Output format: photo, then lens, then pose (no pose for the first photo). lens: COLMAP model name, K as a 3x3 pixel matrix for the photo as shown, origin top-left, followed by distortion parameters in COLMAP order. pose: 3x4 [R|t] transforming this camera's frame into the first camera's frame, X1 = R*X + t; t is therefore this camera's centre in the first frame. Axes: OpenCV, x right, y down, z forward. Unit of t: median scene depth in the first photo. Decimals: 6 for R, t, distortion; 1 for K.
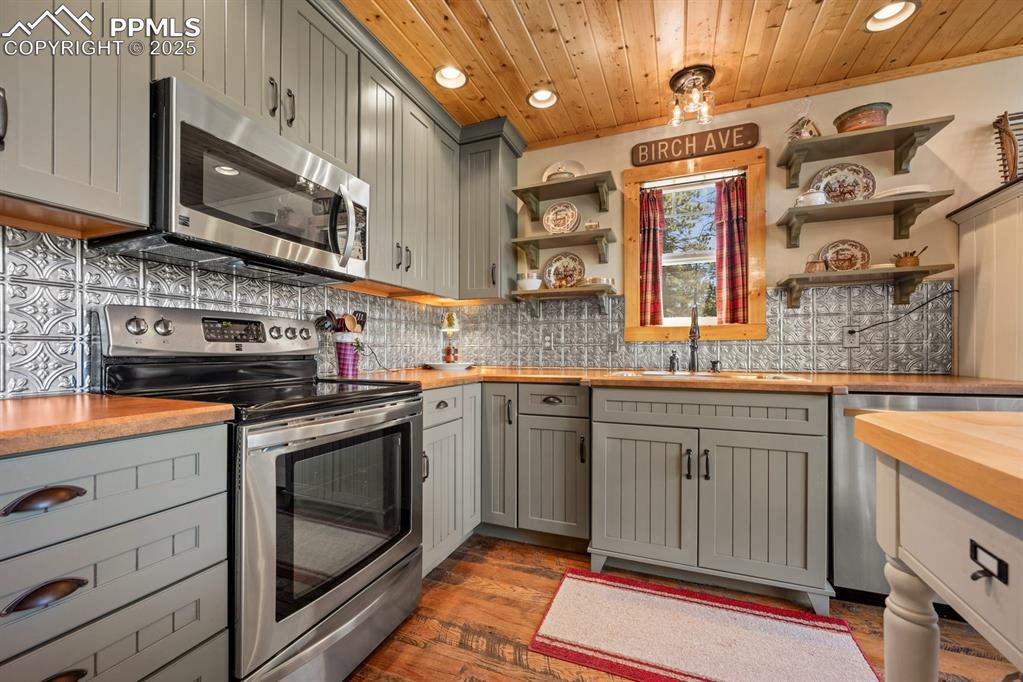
lens RADIAL K [[411.6, 0, 508.3], [0, 411.6, 351.3], [0, 0, 1]] dist [0.000418, -0.000732]
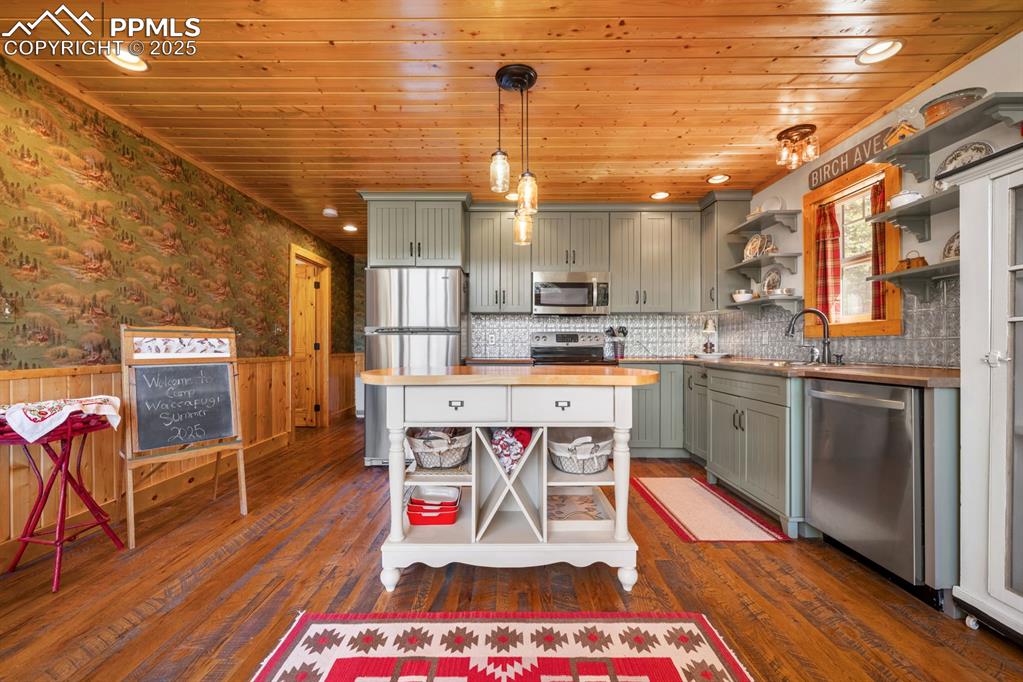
lens RADIAL K [[420.8, 0, 506.1], [0, 420.8, 343.6], [0, 0, 1]] dist [-0.002780, 0.000339]
pose [[0.369864, -0.002792, -0.929082, 1.271243], [-0.000268, 0.999995, -0.003112, -0.003178], [0.929086, 0.001400, 0.369861, -0.305483]]
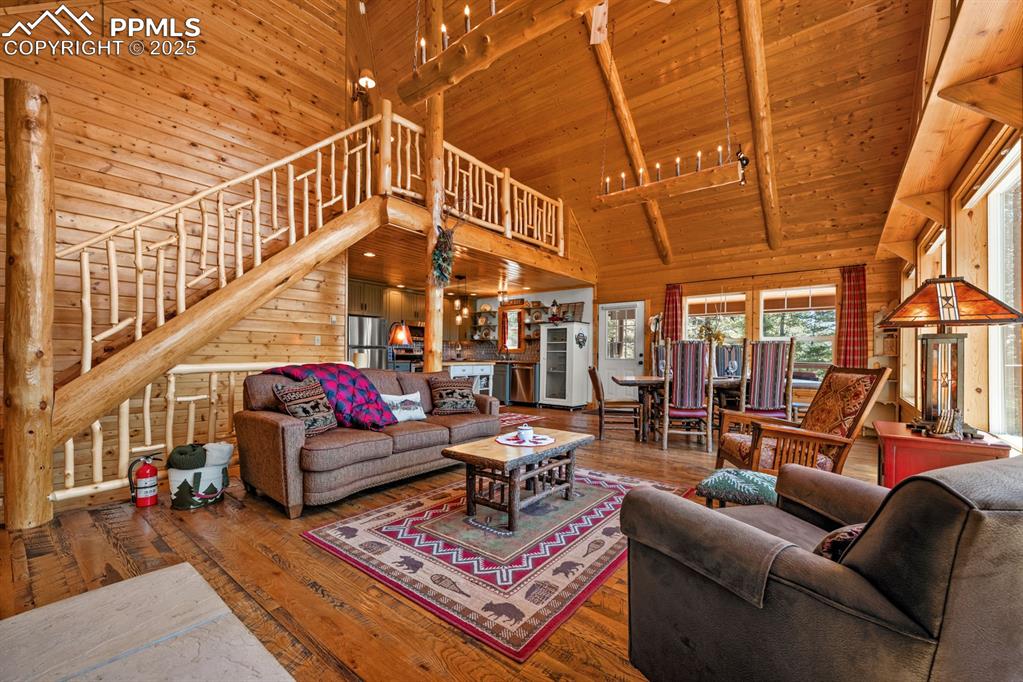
lens RADIAL K [[411.6, 0, 508.7], [0, 411.6, 357.9], [0, 0, 1]] dist [0.000418, -0.000732]
pose [[0.954959, 0.013076, -0.296449, 1.725414], [-0.011570, 0.999910, 0.006833, -0.005697], [0.296511, -0.003095, 0.955024, -2.970647]]
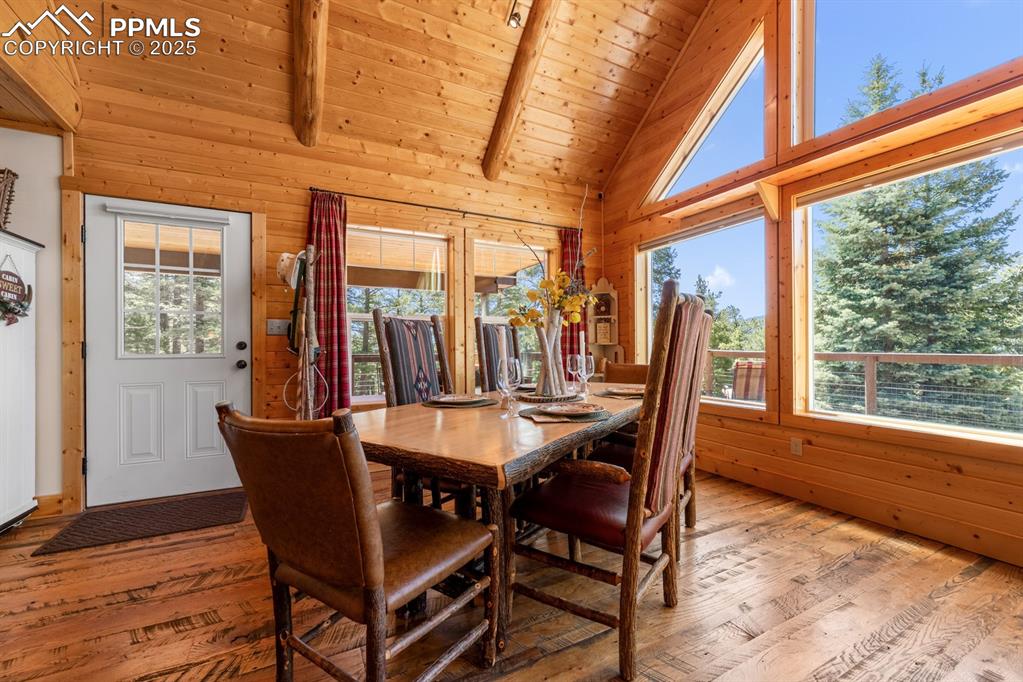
lens RADIAL K [[411.6, 0, 506.3], [0, 411.6, 347.9], [0, 0, 1]] dist [0.000418, -0.000732]
pose [[0.658040, -0.001985, 0.752981, 1.305380], [0.001149, 0.999998, 0.001631, -0.012910], [-0.752982, -0.000208, 0.658041, -0.995017]]
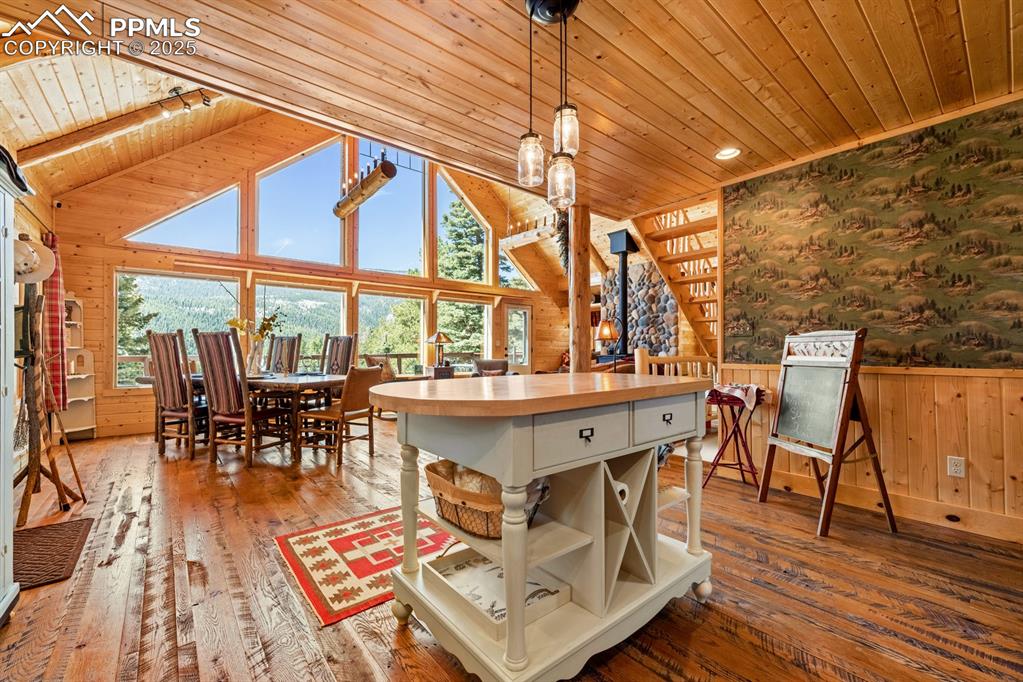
lens RADIAL K [[420.8, 0, 513.6], [0, 420.8, 343.7], [0, 0, 1]] dist [-0.002780, 0.000339]
pose [[-0.878764, 0.012515, 0.477092, 0.064520], [0.005703, 0.999860, -0.015724, -0.002534], [-0.477222, -0.011097, -0.878713, 0.780982]]
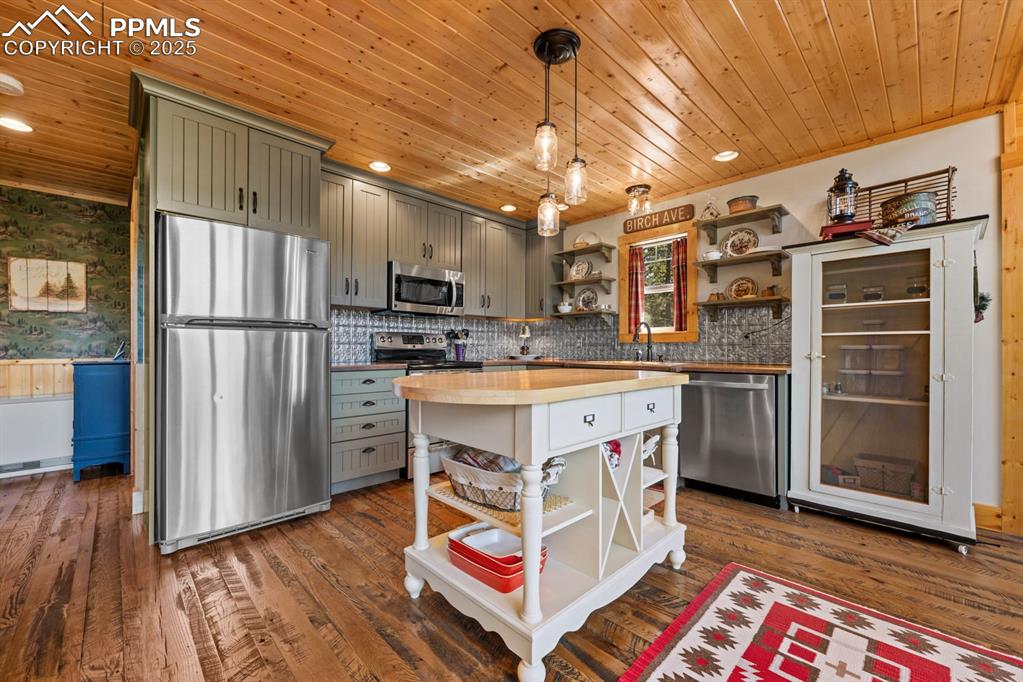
lens RADIAL K [[411.6, 0, 509.3], [0, 411.6, 348.0], [0, 0, 1]] dist [0.000418, -0.000732]
pose [[0.914776, 0.004442, -0.403936, 0.623554], [-0.005113, 0.999987, -0.000582, -0.000345], [0.403928, 0.002598, 0.914787, -0.744767]]
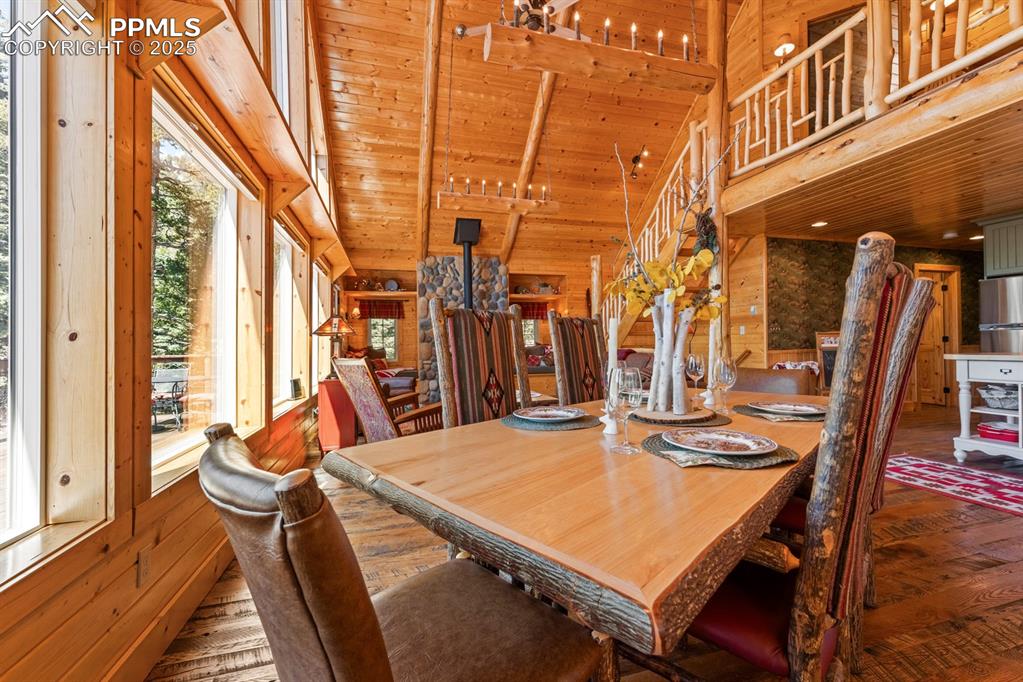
lens RADIAL K [[411.6, 0, 503.1], [0, 411.6, 341.2], [0, 0, 1]] dist [0.000418, -0.000732]
pose [[-0.792772, 0.012237, -0.609395, 2.805422], [0.016734, 0.999859, -0.001691, -0.025810], [0.609289, -0.011538, -0.792865, -0.025219]]
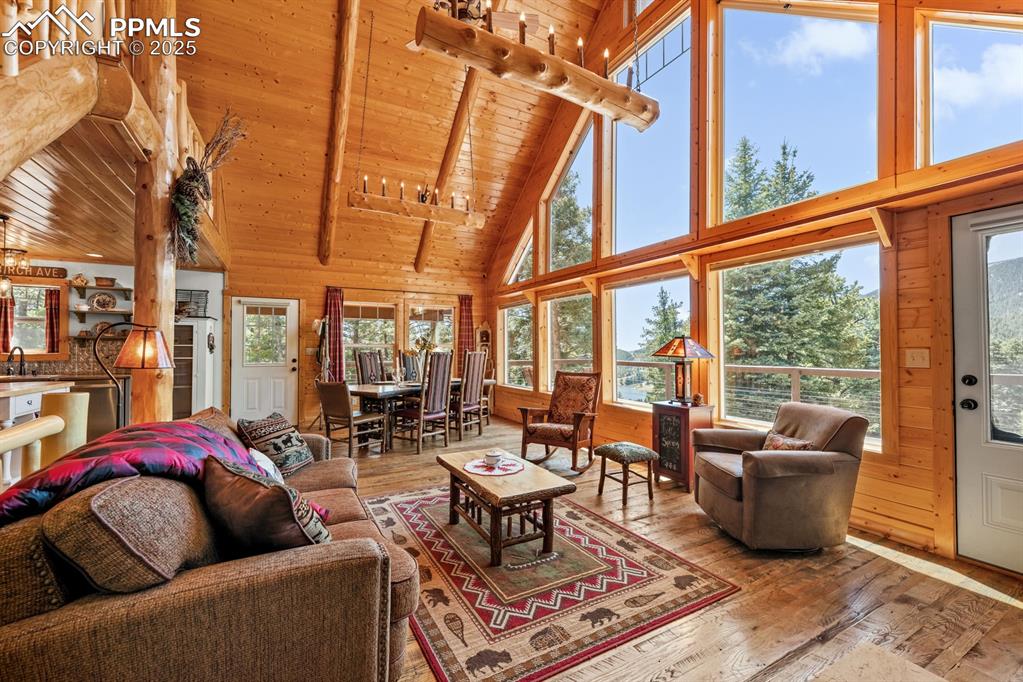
lens RADIAL K [[420.8, 0, 507.4], [0, 420.8, 343.9], [0, 0, 1]] dist [-0.002780, 0.000339]
pose [[0.642600, 0.014690, 0.766061, 0.411011], [-0.002882, 0.999855, -0.016756, -0.093290], [-0.766196, 0.008559, 0.642550, -2.572465]]
